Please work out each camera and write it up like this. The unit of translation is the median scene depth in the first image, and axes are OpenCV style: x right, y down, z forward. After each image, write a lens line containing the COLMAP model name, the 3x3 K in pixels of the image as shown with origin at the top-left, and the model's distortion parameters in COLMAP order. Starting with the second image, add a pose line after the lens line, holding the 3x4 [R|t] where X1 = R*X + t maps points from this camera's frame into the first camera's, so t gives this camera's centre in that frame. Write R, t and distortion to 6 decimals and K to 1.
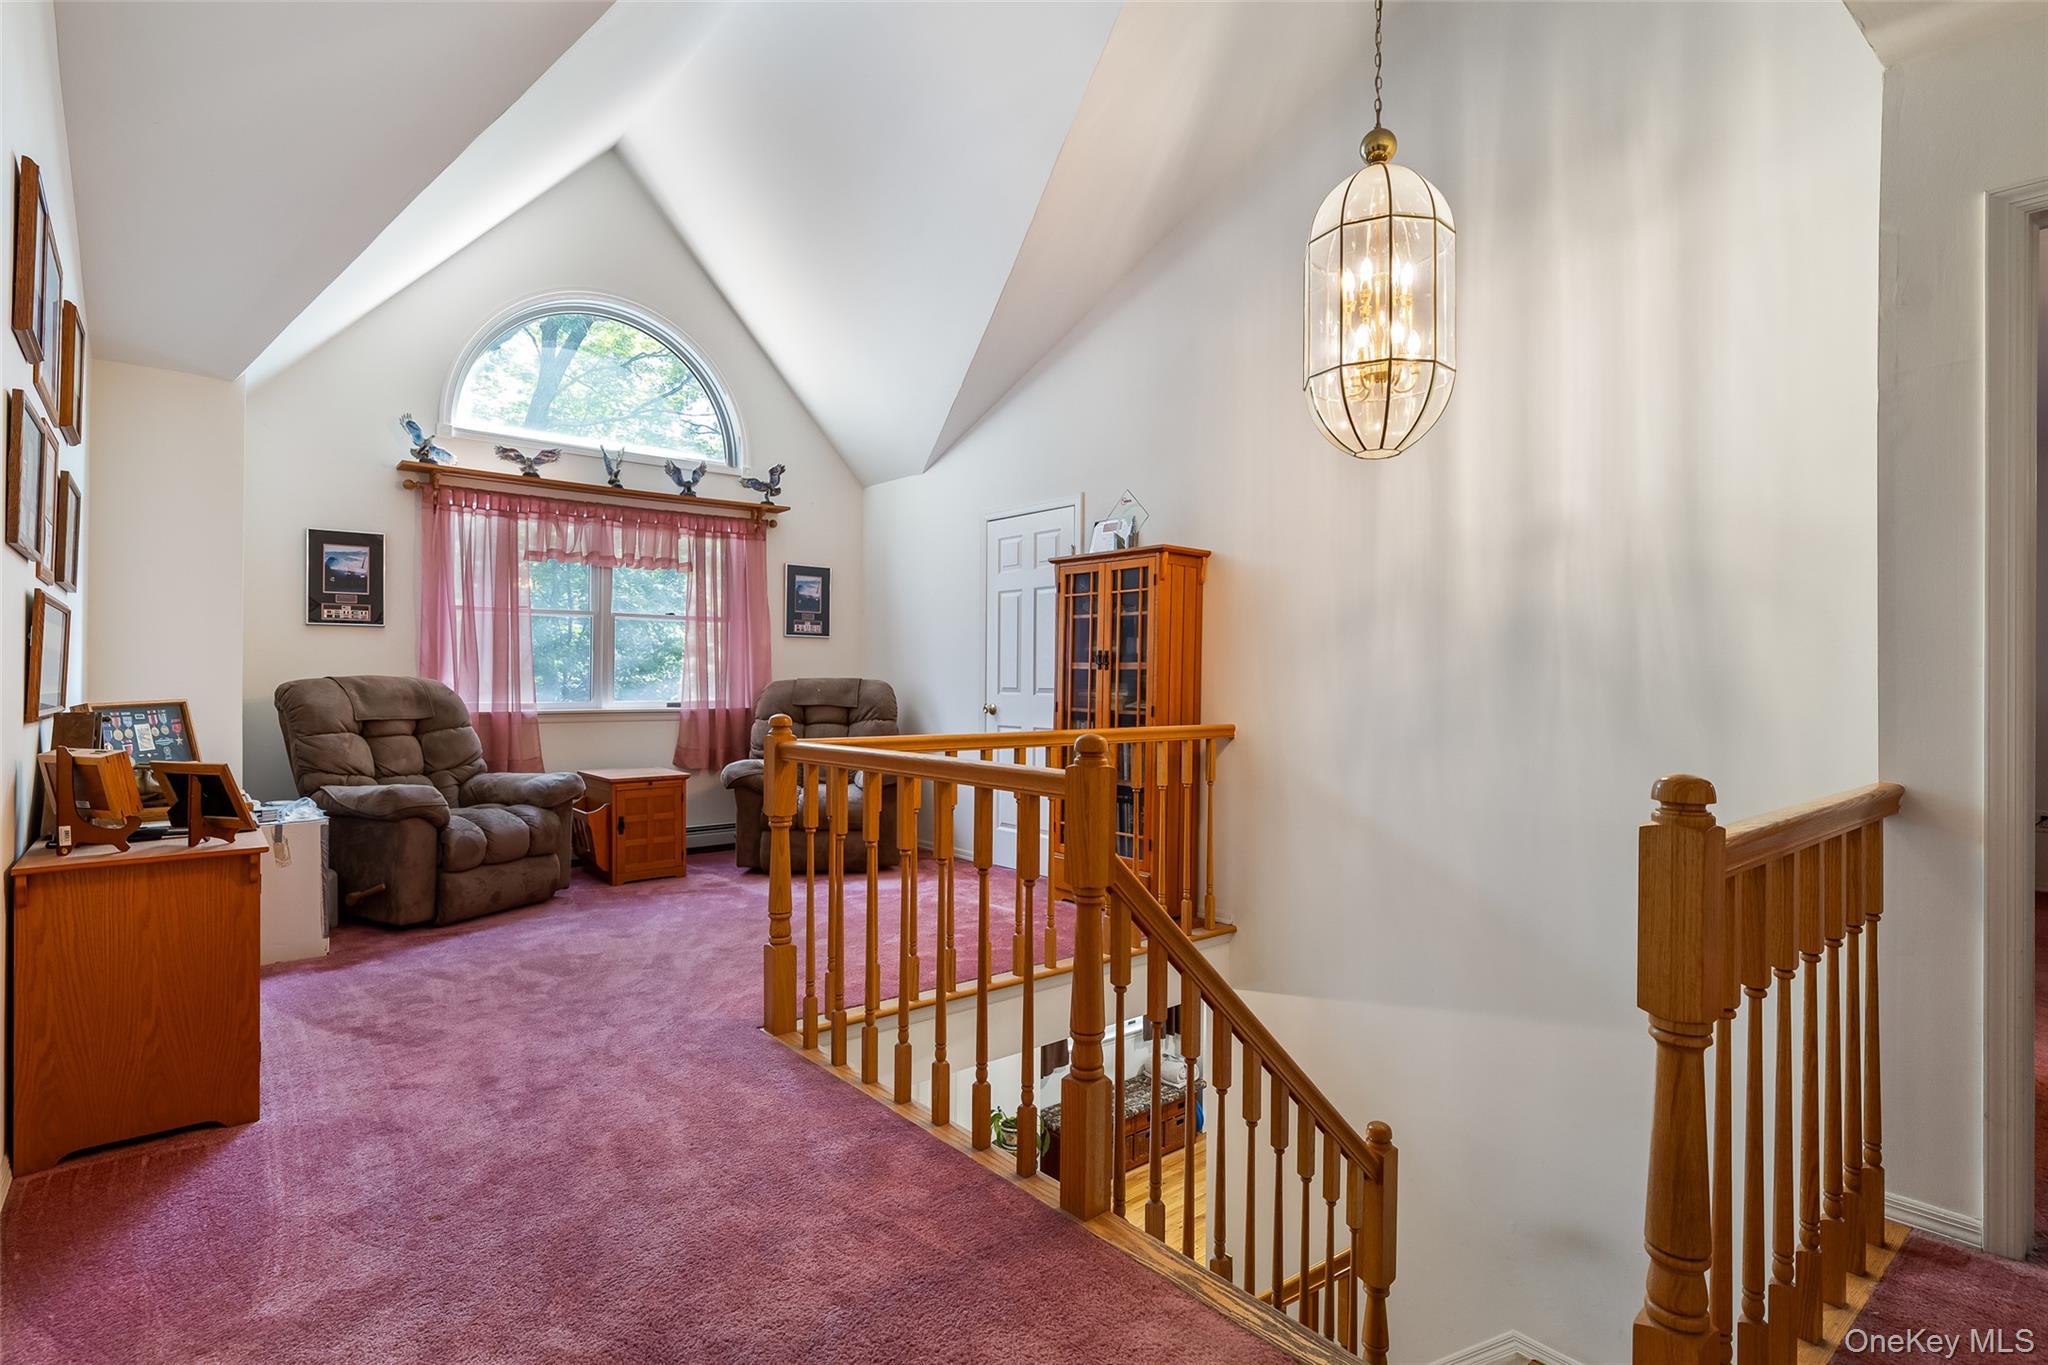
lens RADIAL K [[995.1, 0, 1034.8], [0, 995.1, 674.9], [0, 0, 1]] dist [-0.000777, 0.000281]
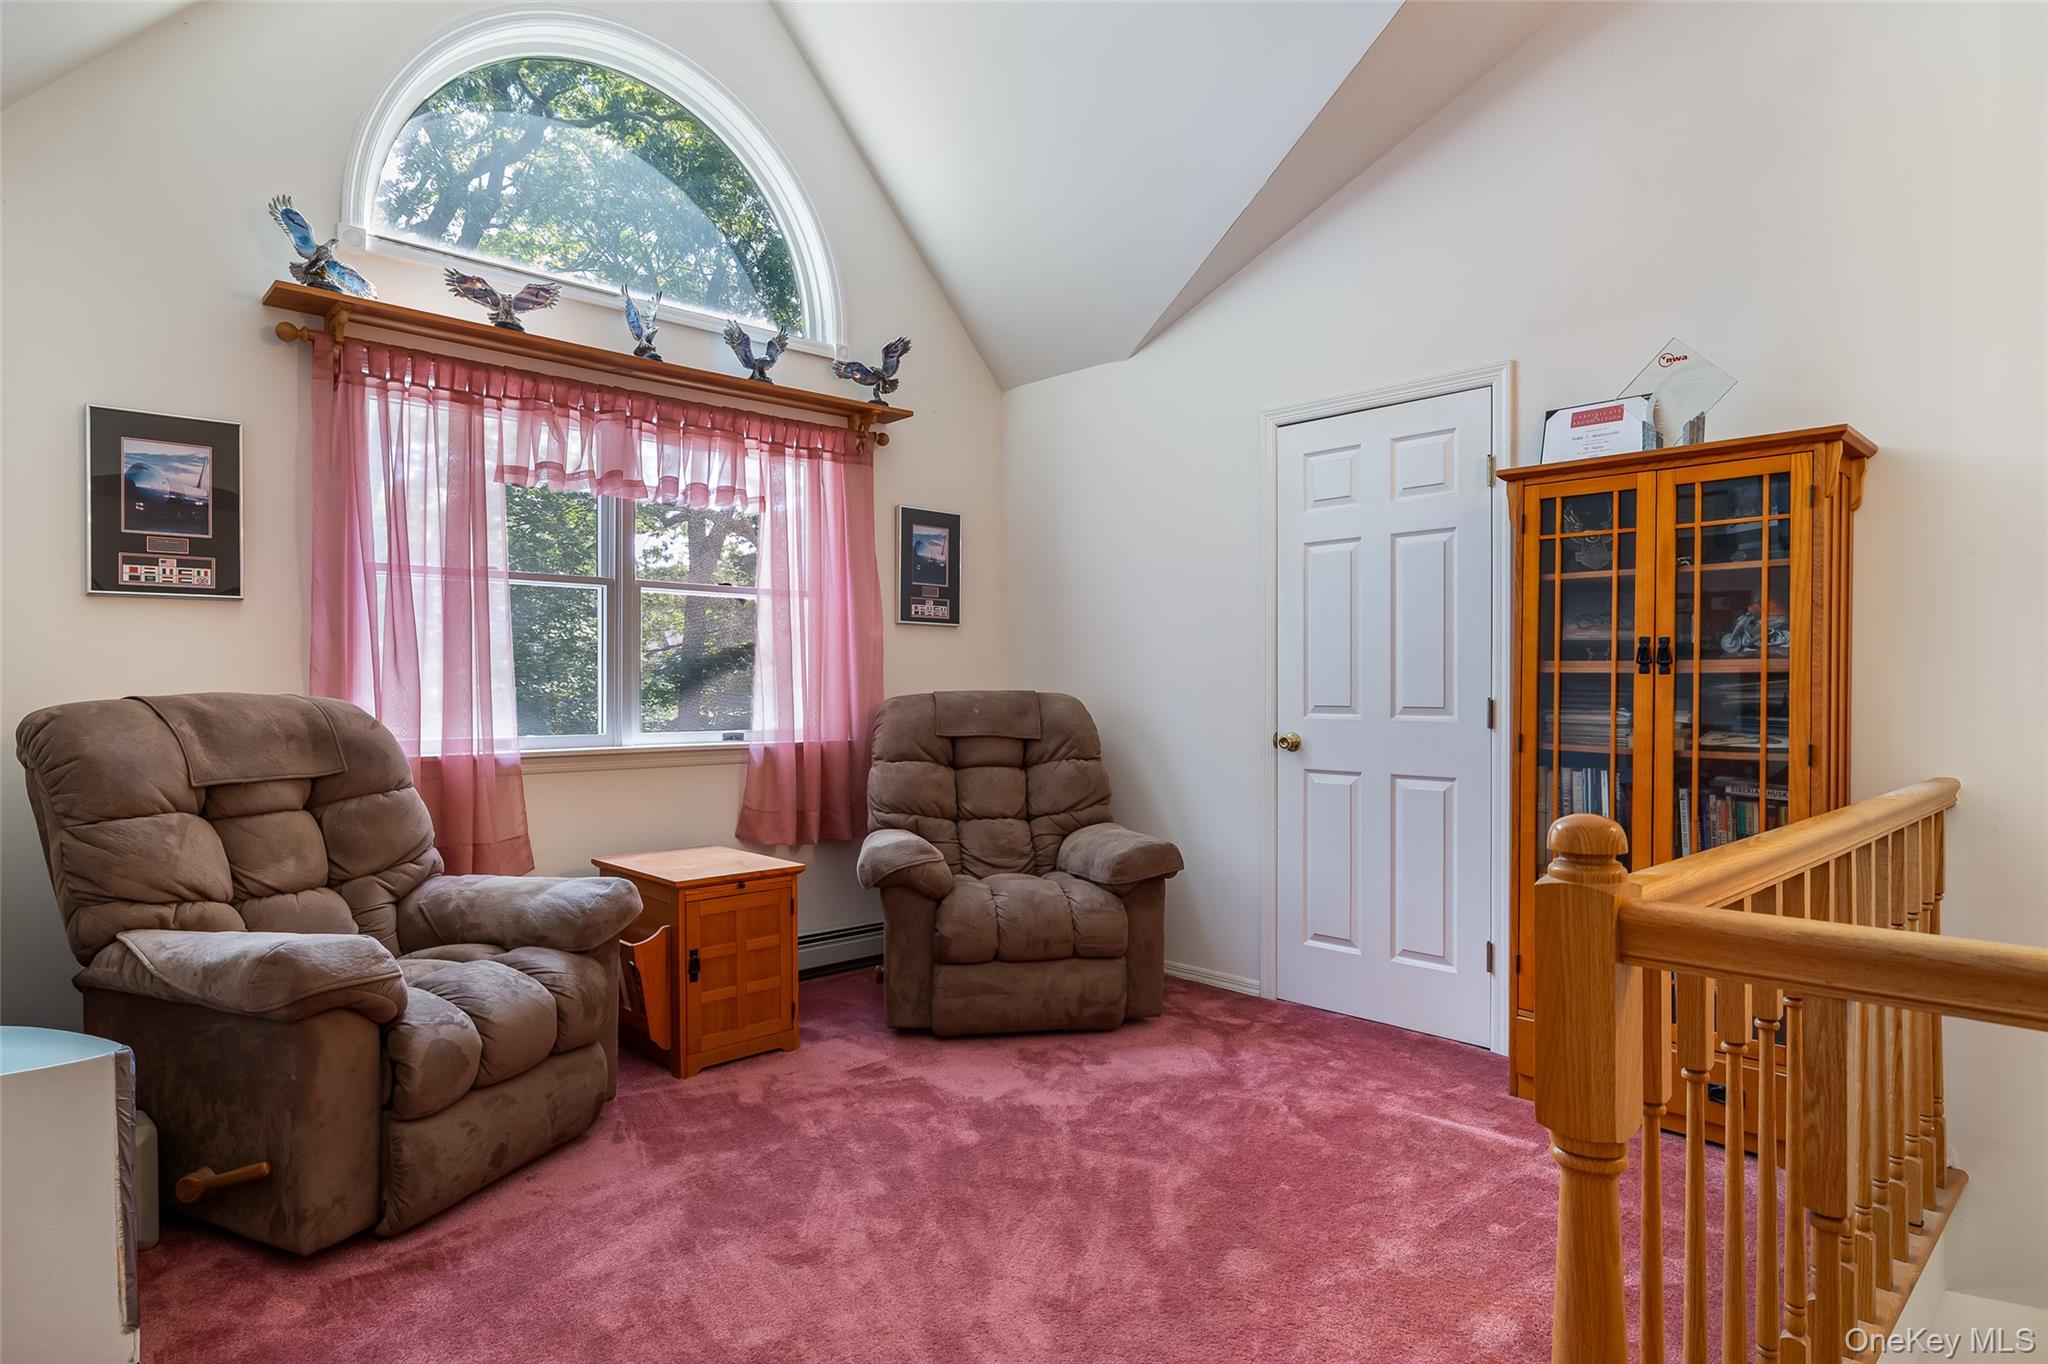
lens RADIAL K [[1121.0, 0, 1014.6], [0, 1121.0, 687.8], [0, 0, 1]] dist [-0.002776, 0.000548]
pose [[0.998817, -0.005710, 0.048283, -0.272423], [0.005429, 0.999968, 0.005950, -0.002998], [-0.048315, -0.005681, 0.998816, 0.385293]]
